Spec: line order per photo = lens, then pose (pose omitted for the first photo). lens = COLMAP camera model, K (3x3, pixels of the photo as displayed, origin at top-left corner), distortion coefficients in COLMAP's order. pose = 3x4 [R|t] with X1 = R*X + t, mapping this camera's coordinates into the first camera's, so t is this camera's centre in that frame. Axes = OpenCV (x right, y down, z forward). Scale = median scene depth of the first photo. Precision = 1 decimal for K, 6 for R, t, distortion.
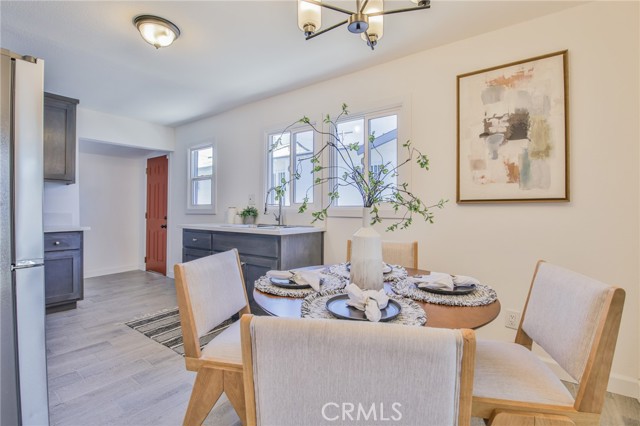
lens RADIAL K [[292.8, 0, 320.1], [0, 292.8, 208.3], [0, 0, 1]] dist [-0.000363, -0.011493]
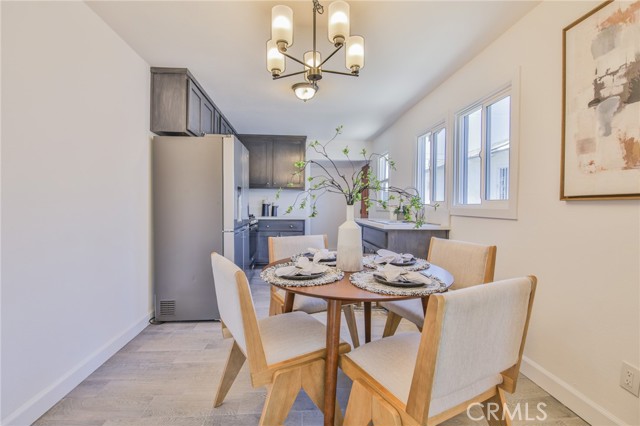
lens RADIAL K [[292.8, 0, 320.1], [0, 292.8, 208.3], [0, 0, 1]] dist [-0.000363, -0.011493]
pose [[0.648800, 0.011615, -0.760870, 0.667912], [-0.007807, 0.999932, 0.008608, 0.000490], [0.760919, 0.000355, 0.648847, 0.056314]]
